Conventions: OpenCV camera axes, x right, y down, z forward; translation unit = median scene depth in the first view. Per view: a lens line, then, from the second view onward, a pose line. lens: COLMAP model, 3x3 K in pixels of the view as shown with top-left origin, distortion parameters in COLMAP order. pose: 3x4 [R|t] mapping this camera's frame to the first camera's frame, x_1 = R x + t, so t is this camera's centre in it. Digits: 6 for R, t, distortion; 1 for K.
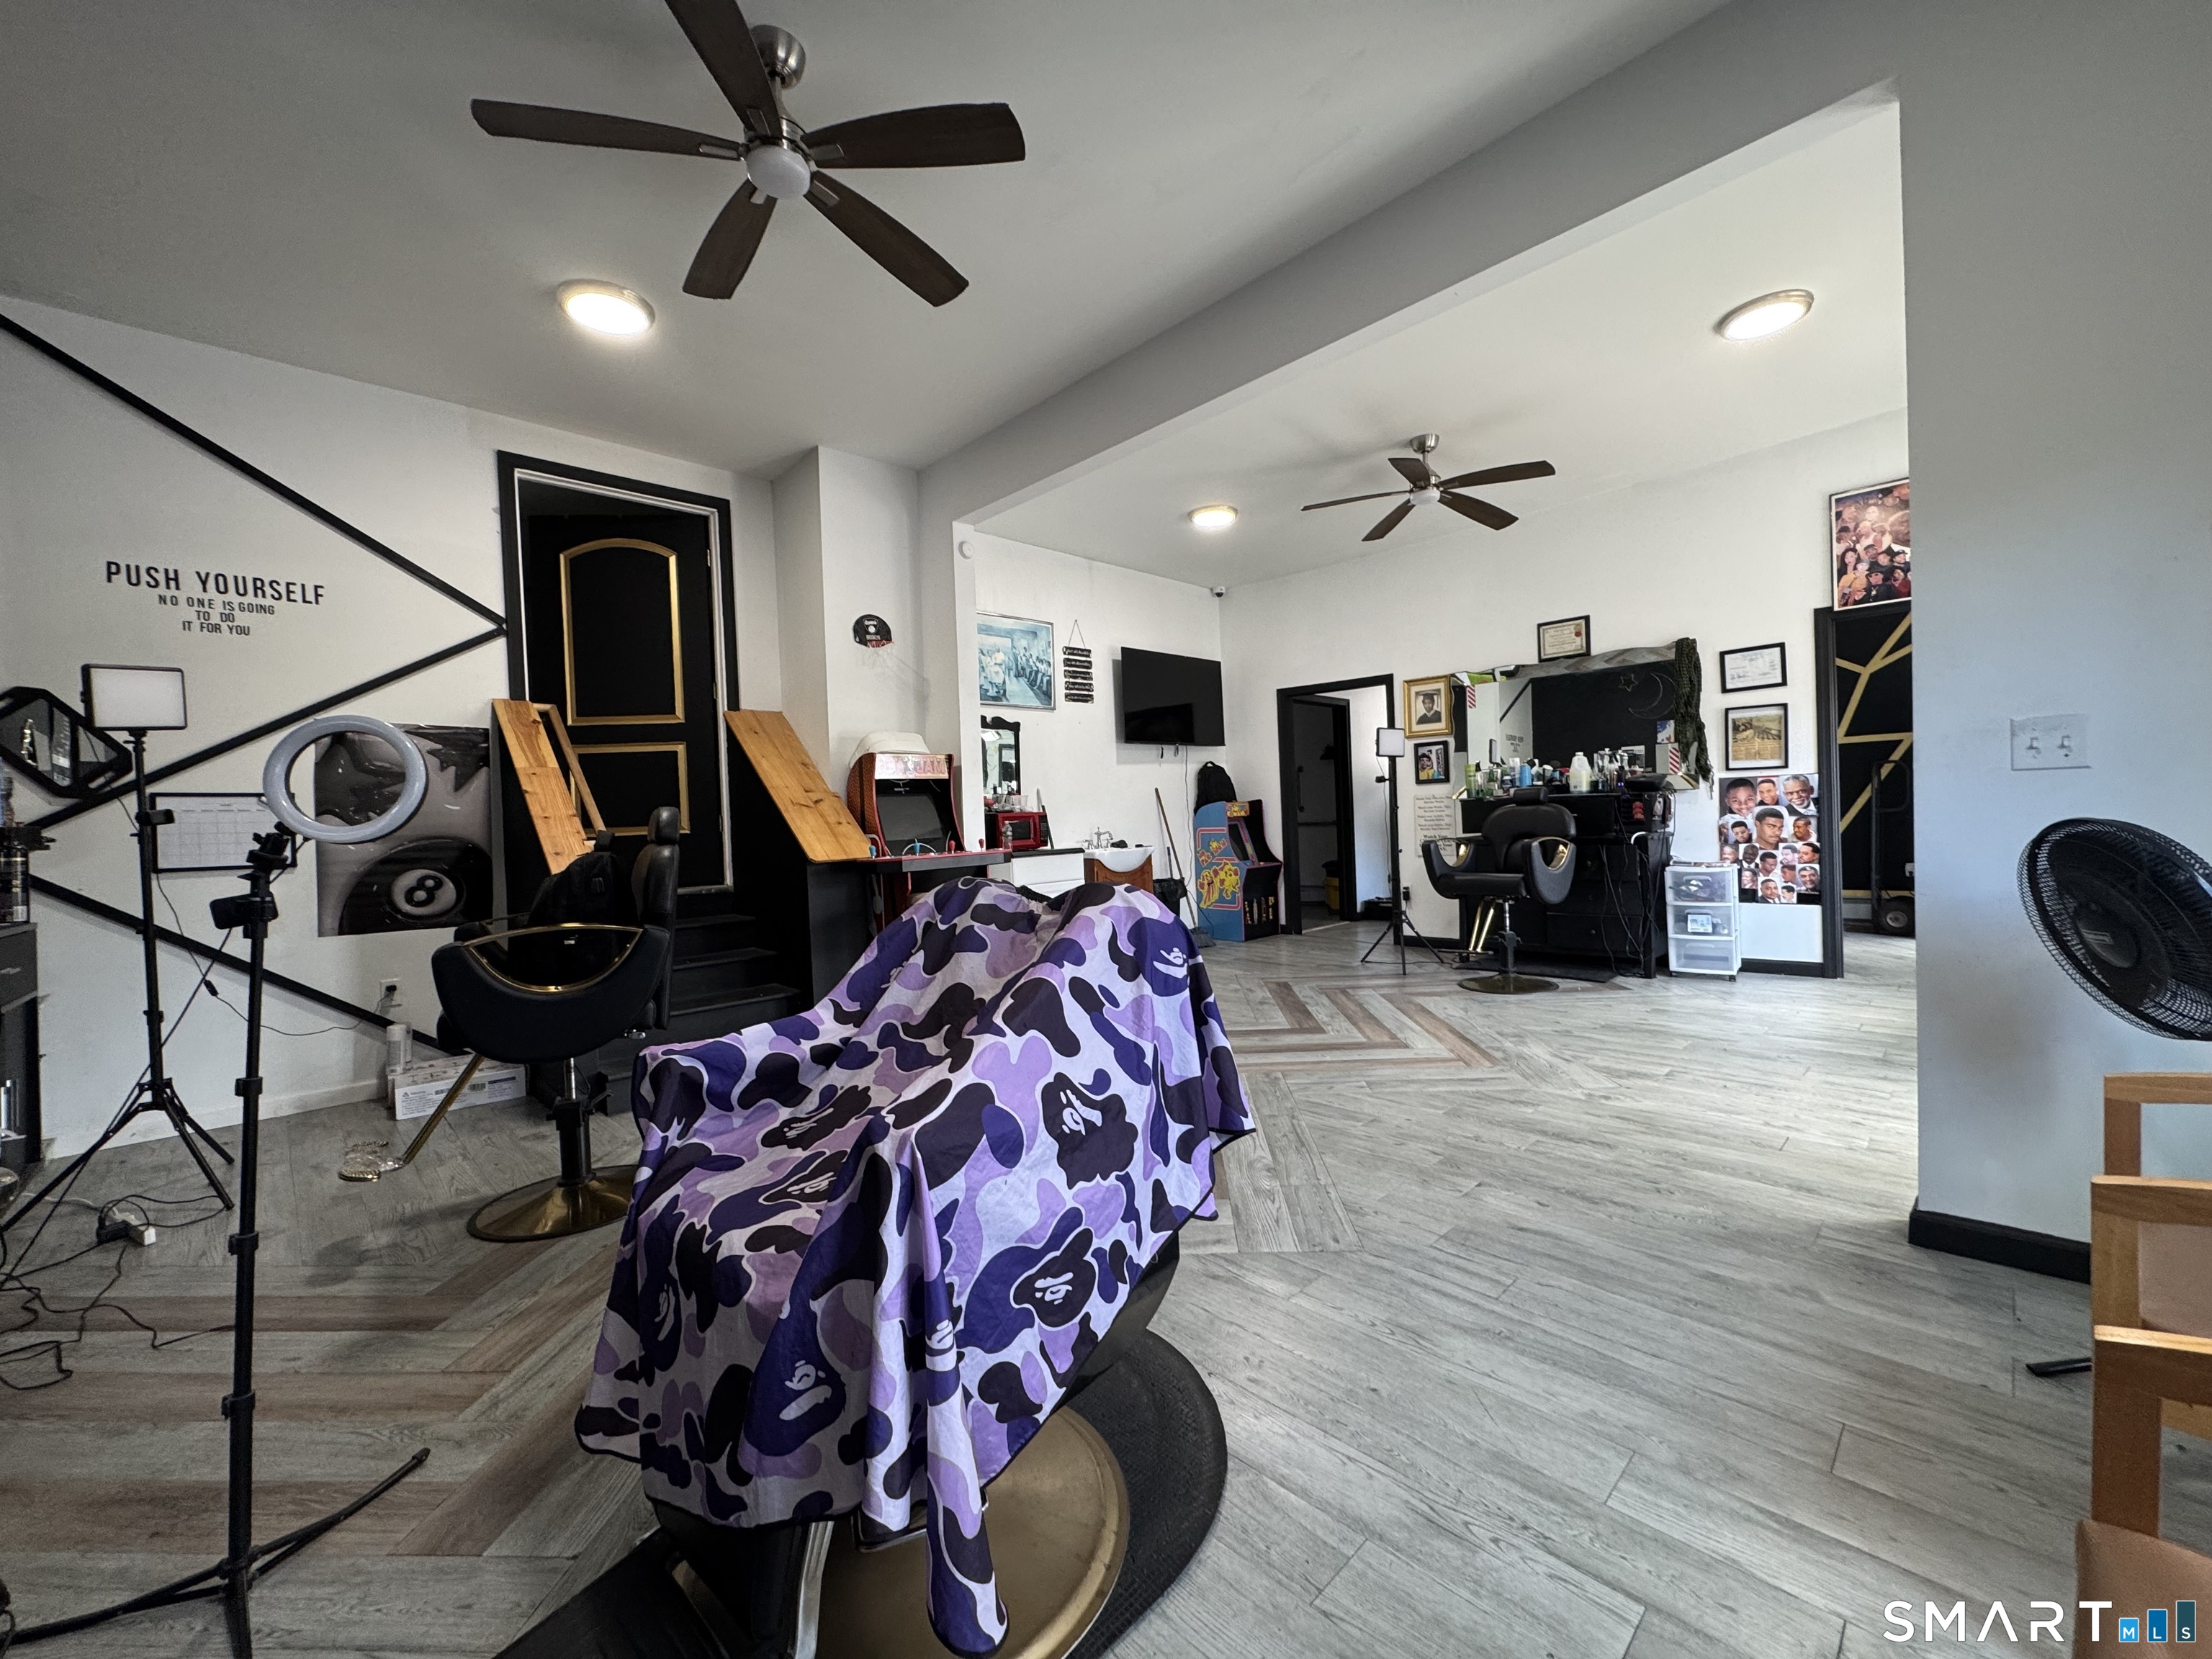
lens RADIAL K [[880.0, 0, 1108.0], [0, 880.0, 829.0], [0, 0, 1]] dist [-0.003082, 0.000567]
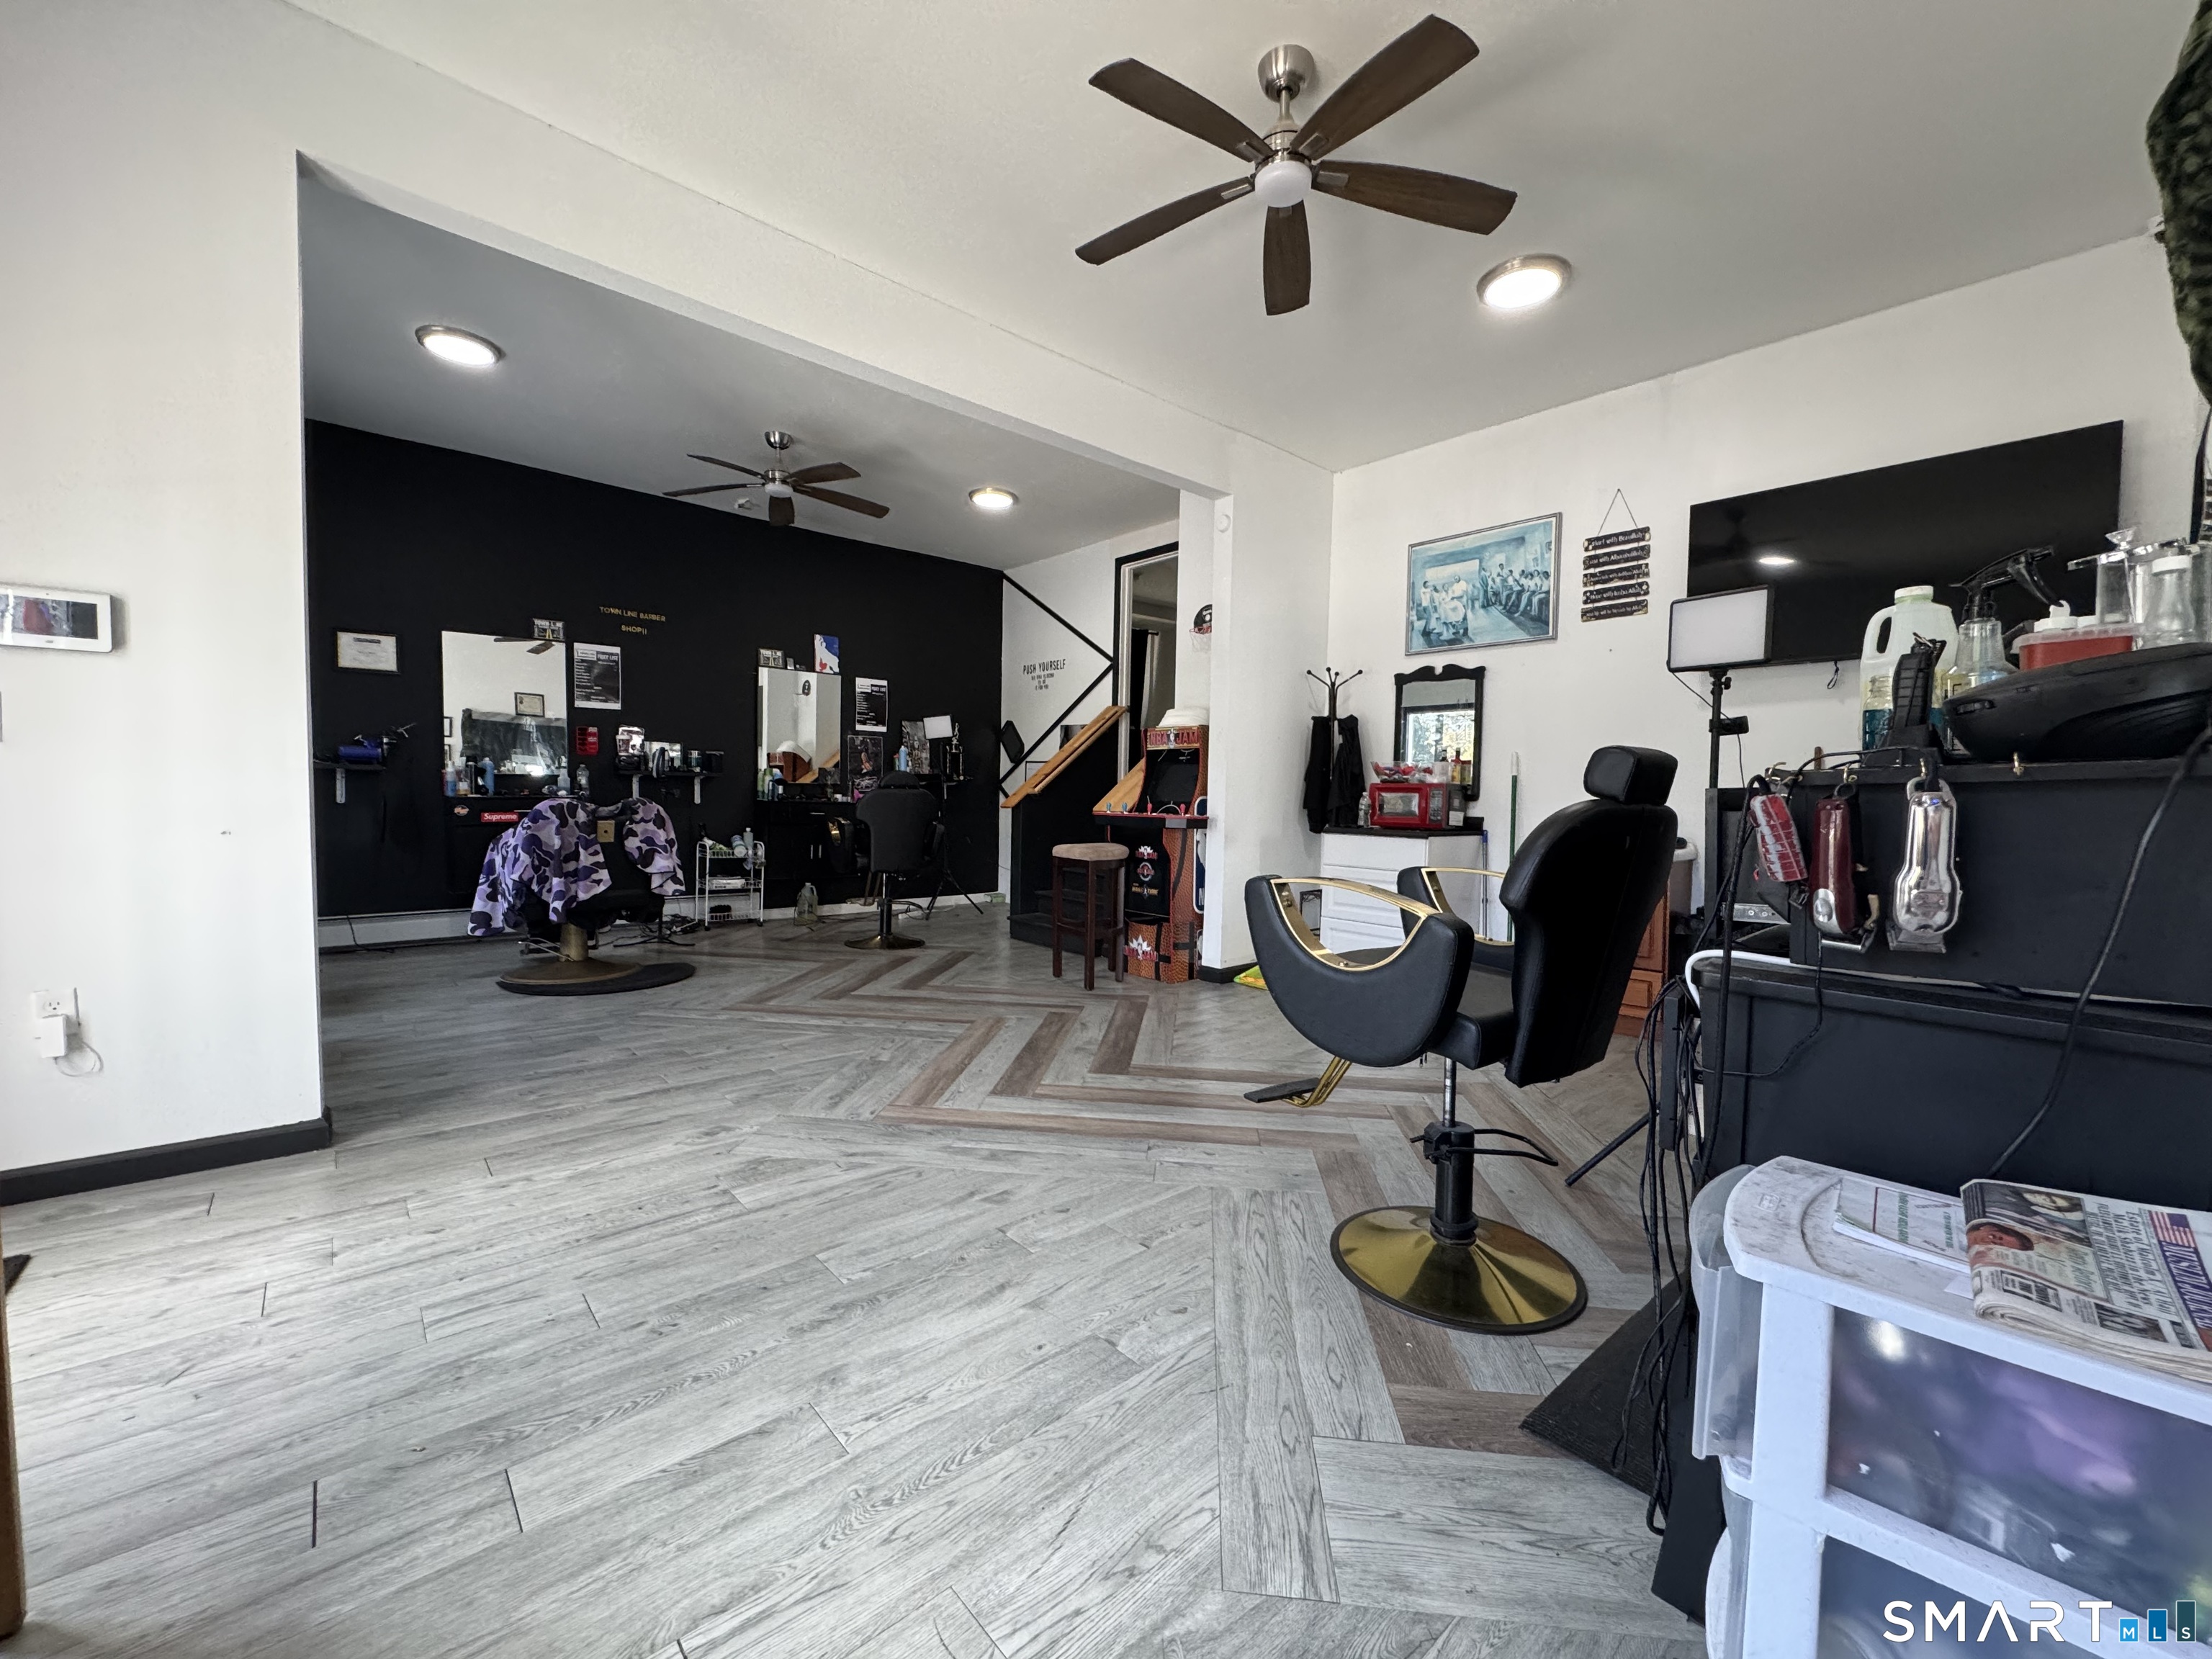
lens RADIAL K [[880.0, 0, 1108.1], [0, 880.0, 829.6], [0, 0, 1]] dist [-0.003082, 0.000567]
pose [[-0.043926, 0.081520, -0.995703, 0.899802], [-0.032210, 0.996032, 0.082968, -0.043018], [0.998515, 0.035716, -0.041126, 0.927518]]
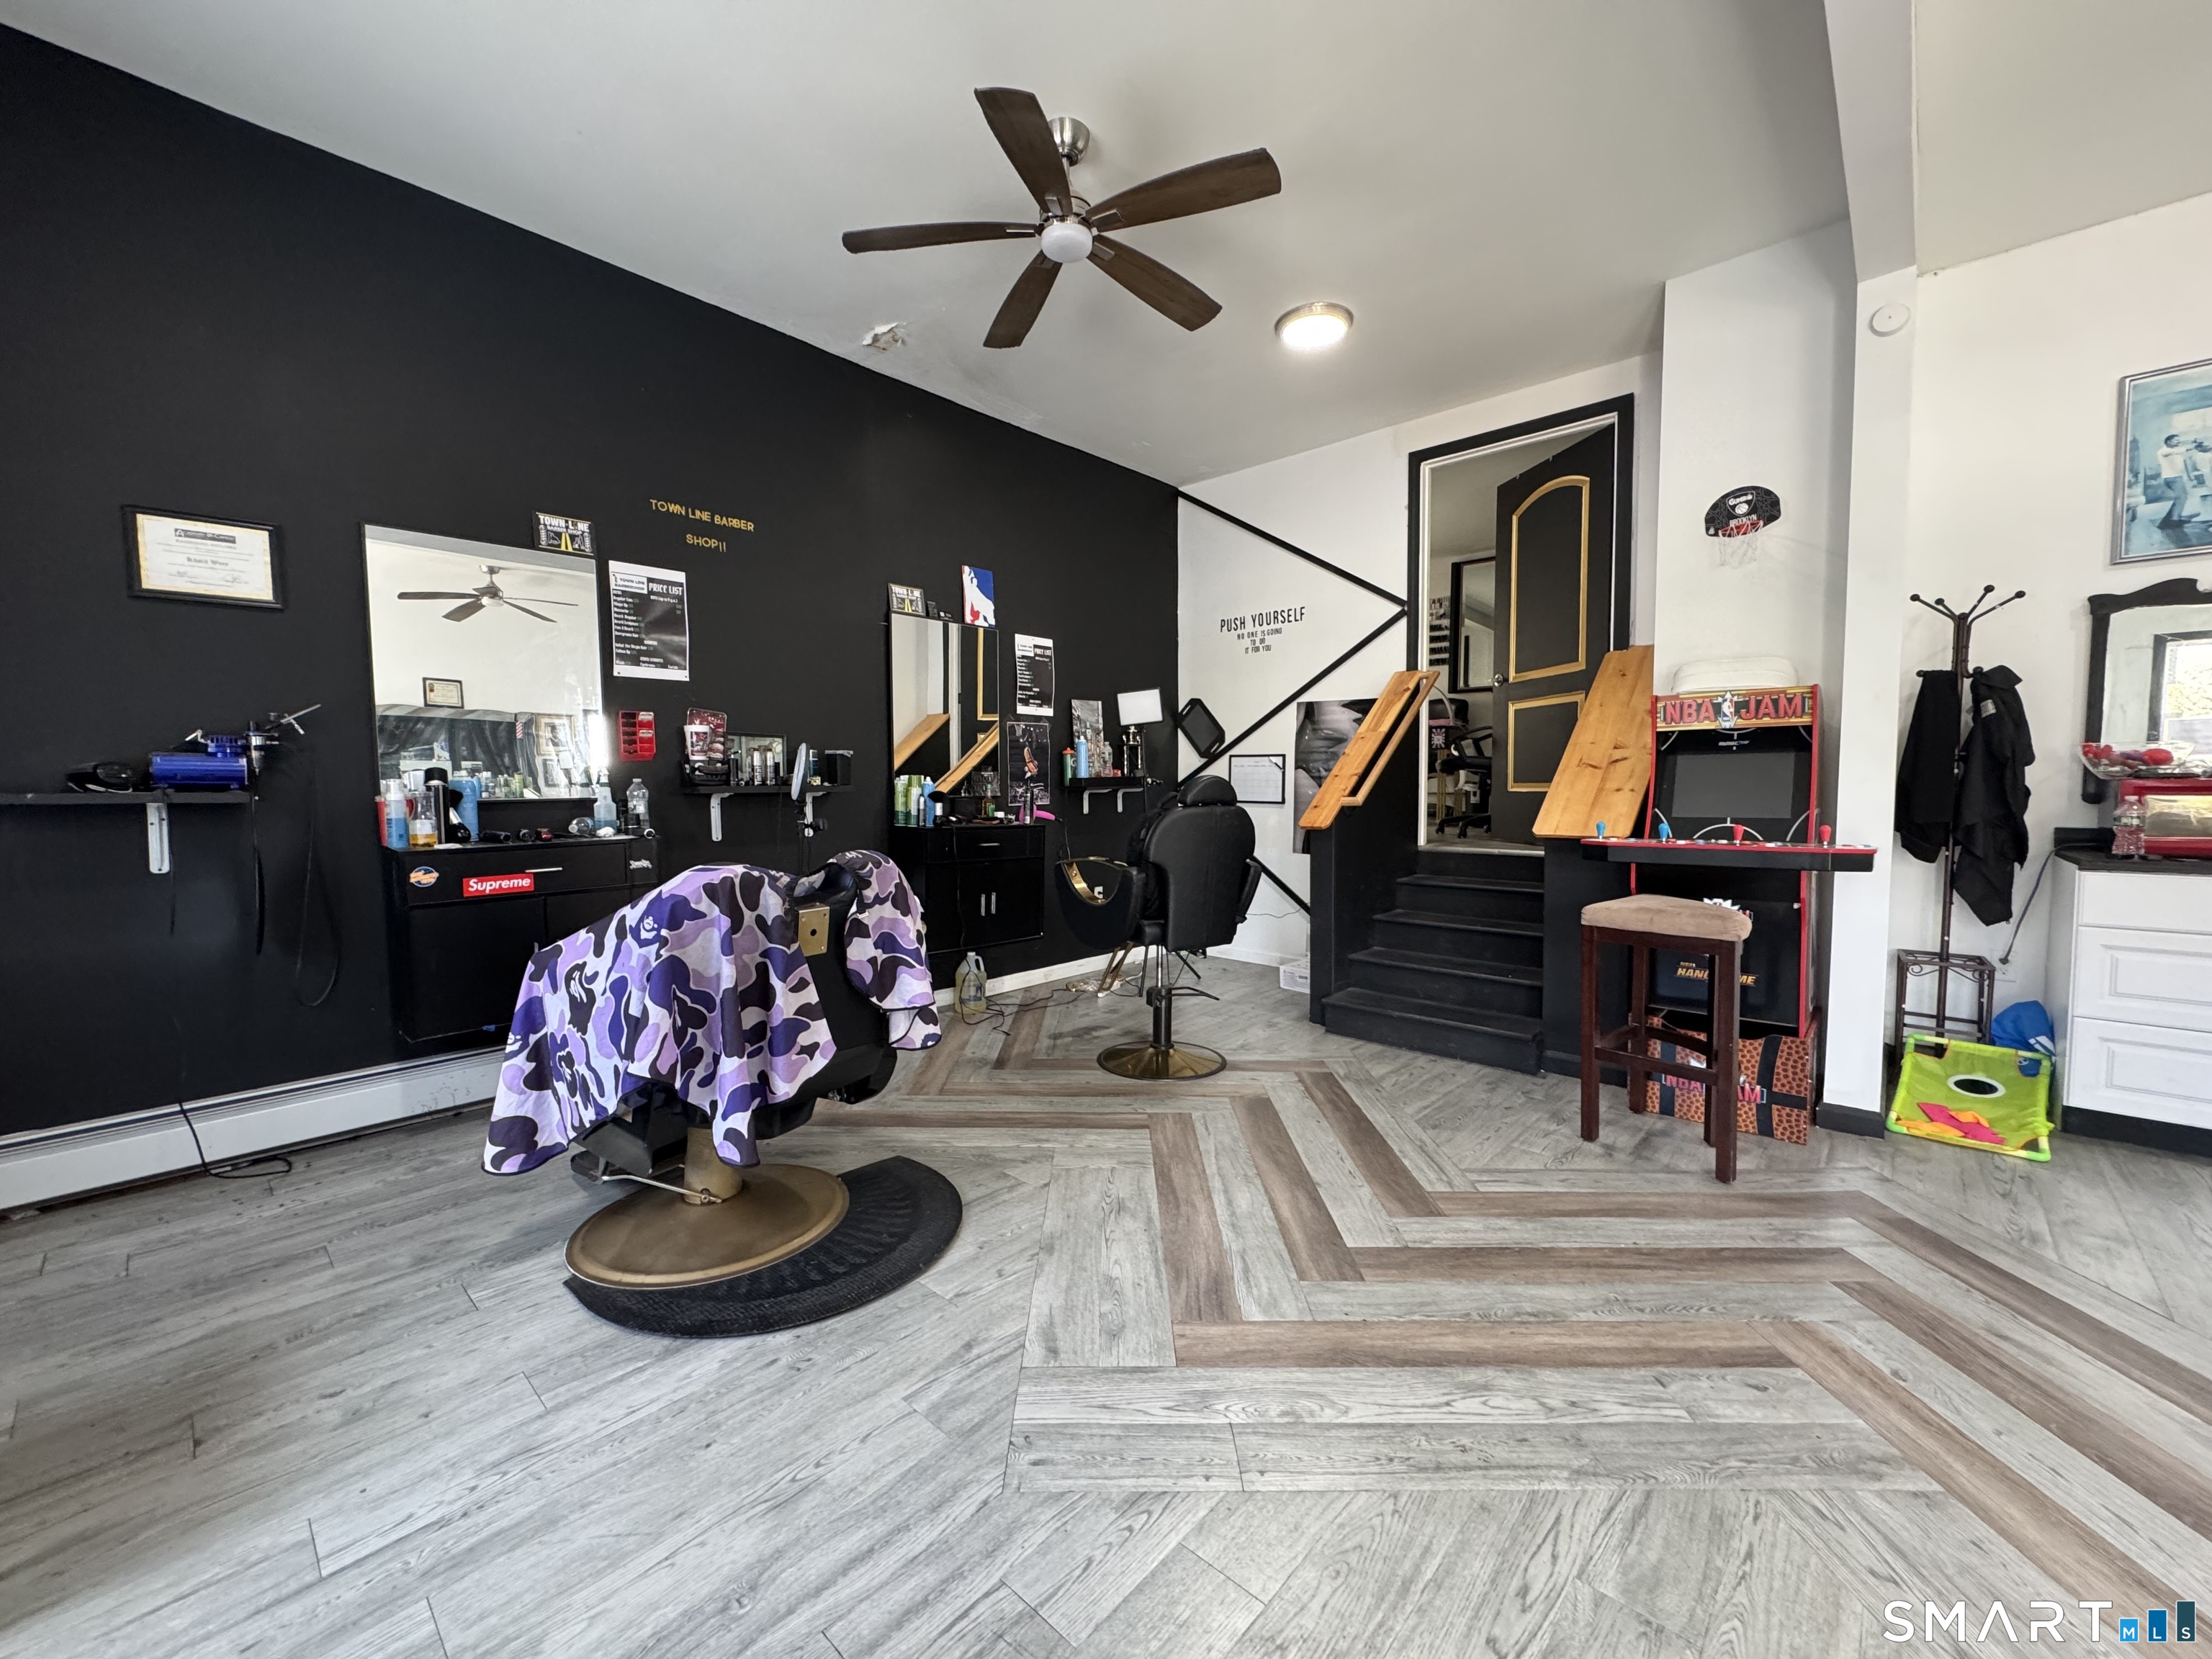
lens RADIAL K [[880.0, 0, 1108.4], [0, 880.0, 829.8], [0, 0, 1]] dist [-0.003082, 0.000567]
pose [[0.060422, 0.091405, -0.993979, 0.407888], [-0.010846, 0.995800, 0.090914, -0.034435], [0.998114, 0.005288, 0.061159, 0.465206]]
